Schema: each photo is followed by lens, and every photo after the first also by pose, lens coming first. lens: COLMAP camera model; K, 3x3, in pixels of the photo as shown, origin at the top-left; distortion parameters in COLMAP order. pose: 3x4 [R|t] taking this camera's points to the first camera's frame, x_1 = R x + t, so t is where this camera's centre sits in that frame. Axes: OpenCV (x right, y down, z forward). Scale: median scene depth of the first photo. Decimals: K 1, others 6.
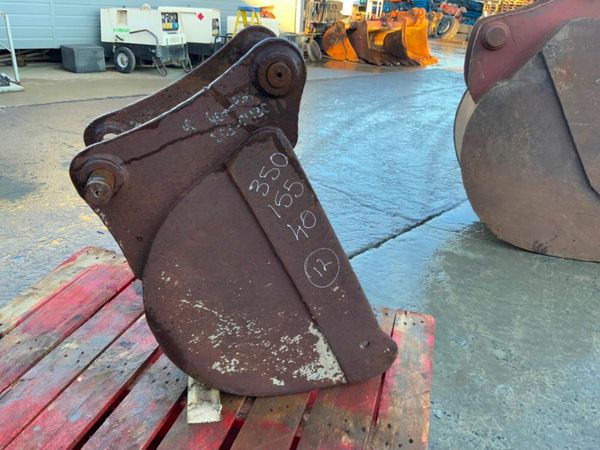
lens RADIAL K [[508.3, 0, 301.9], [0, 508.3, 224.3], [0, 0, 1]] dist [0.035626, -0.096546]
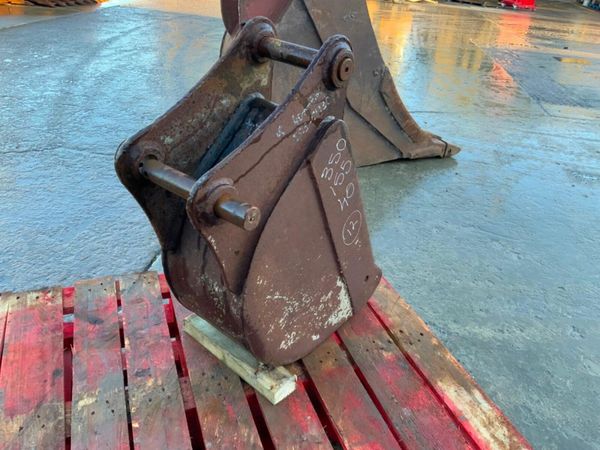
lens RADIAL K [[508.3, 0, 294.9], [0, 508.3, 227.8], [0, 0, 1]] dist [0.035626, -0.096546]
pose [[0.800115, -0.298109, 0.520526, -0.598826], [0.226743, 0.953688, 0.197652, -0.155495], [-0.555341, -0.040118, 0.830655, 0.097982]]
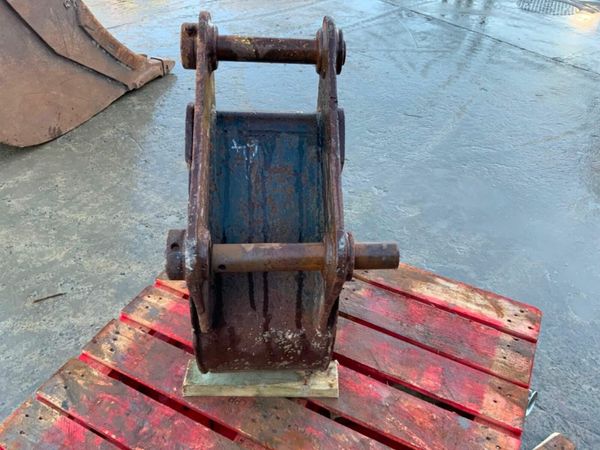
lens RADIAL K [[508.3, 0, 300.7], [0, 508.3, 222.8], [0, 0, 1]] dist [0.035626, -0.096546]
pose [[0.162263, -0.649126, 0.743173, -0.745842], [0.384442, 0.735229, 0.558250, -0.472957], [-0.908777, 0.195124, 0.368852, 0.575422]]
